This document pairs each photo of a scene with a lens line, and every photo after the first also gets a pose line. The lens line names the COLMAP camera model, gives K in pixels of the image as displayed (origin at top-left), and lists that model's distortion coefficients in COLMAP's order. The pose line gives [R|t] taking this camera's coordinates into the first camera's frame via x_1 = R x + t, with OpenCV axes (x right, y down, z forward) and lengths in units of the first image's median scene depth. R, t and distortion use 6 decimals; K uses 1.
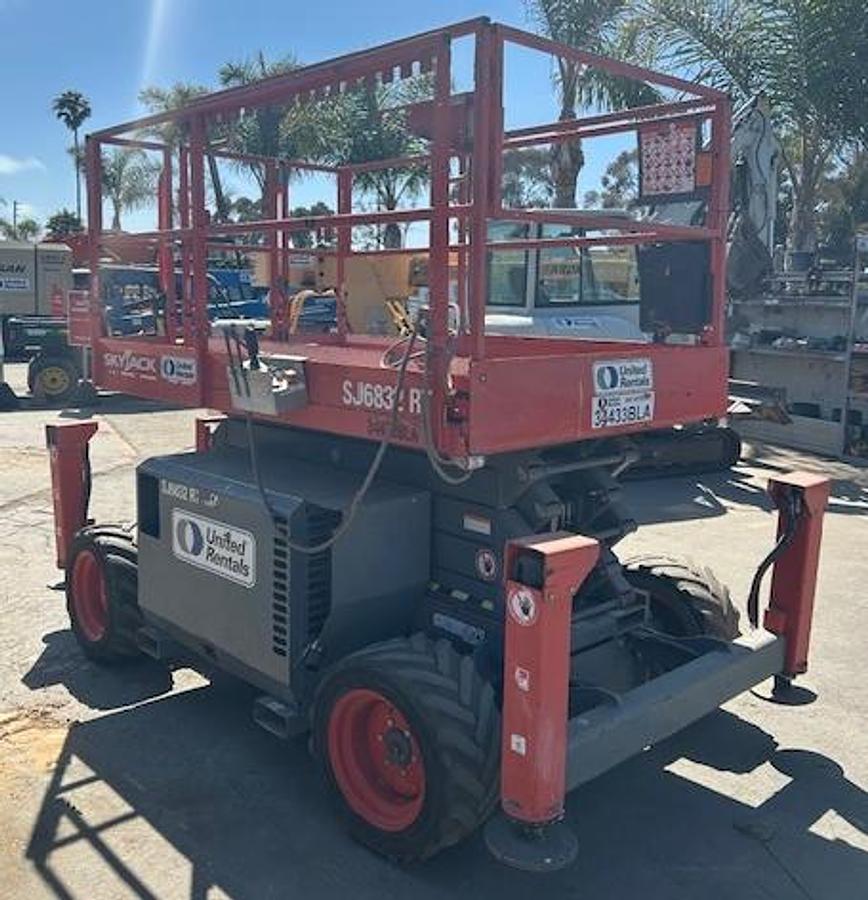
lens RADIAL K [[937.2, 0, 432.6], [0, 937.2, 372.2], [0, 0, 1]] dist [0.023849, 0.023434]
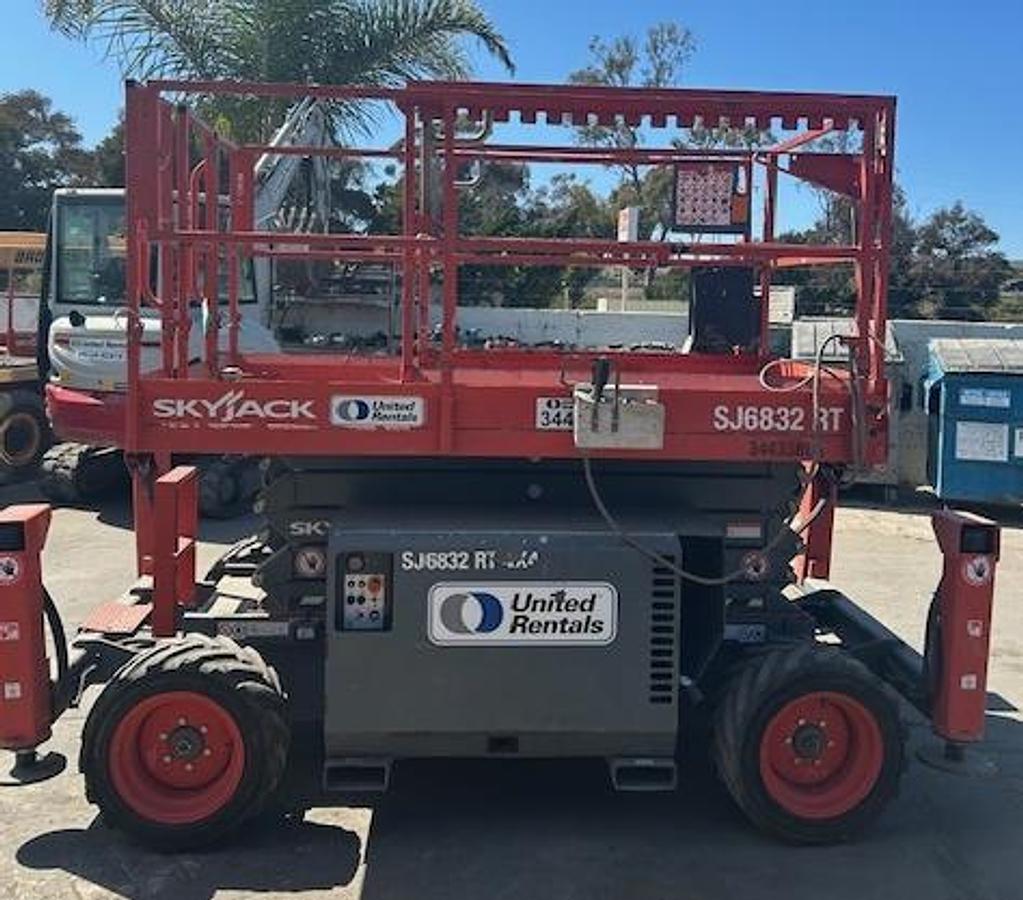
lens RADIAL K [[1039.4, 0, 513.0], [0, 1039.4, 322.4], [0, 0, 1]] dist [0.015678, 0.020717]
pose [[0.644958, -0.018746, 0.763988, -1.006764], [0.048702, 0.998675, -0.016609, -0.067583], [-0.762664, 0.047920, 0.645017, 0.403803]]
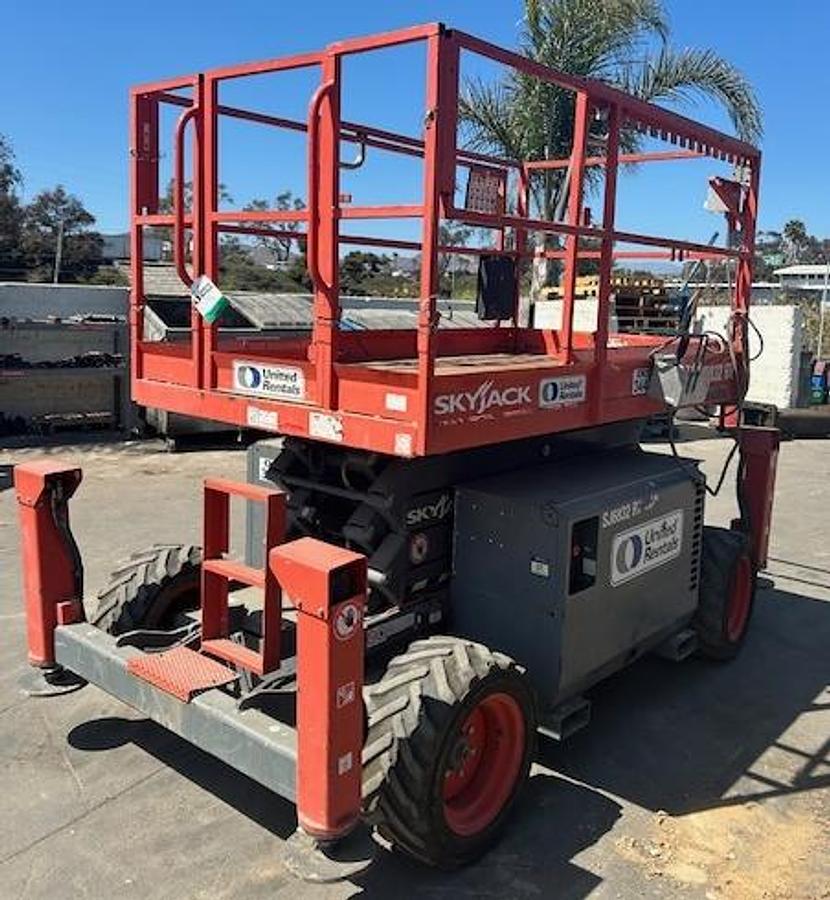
lens RADIAL K [[868.4, 0, 435.0], [0, 868.4, 392.0], [0, 0, 1]] dist [0.098256, -0.132128]
pose [[-0.117026, -0.131388, 0.984399, -1.196816], [0.042246, 0.989654, 0.137112, -0.133167], [-0.992230, 0.057633, -0.110264, 1.399351]]
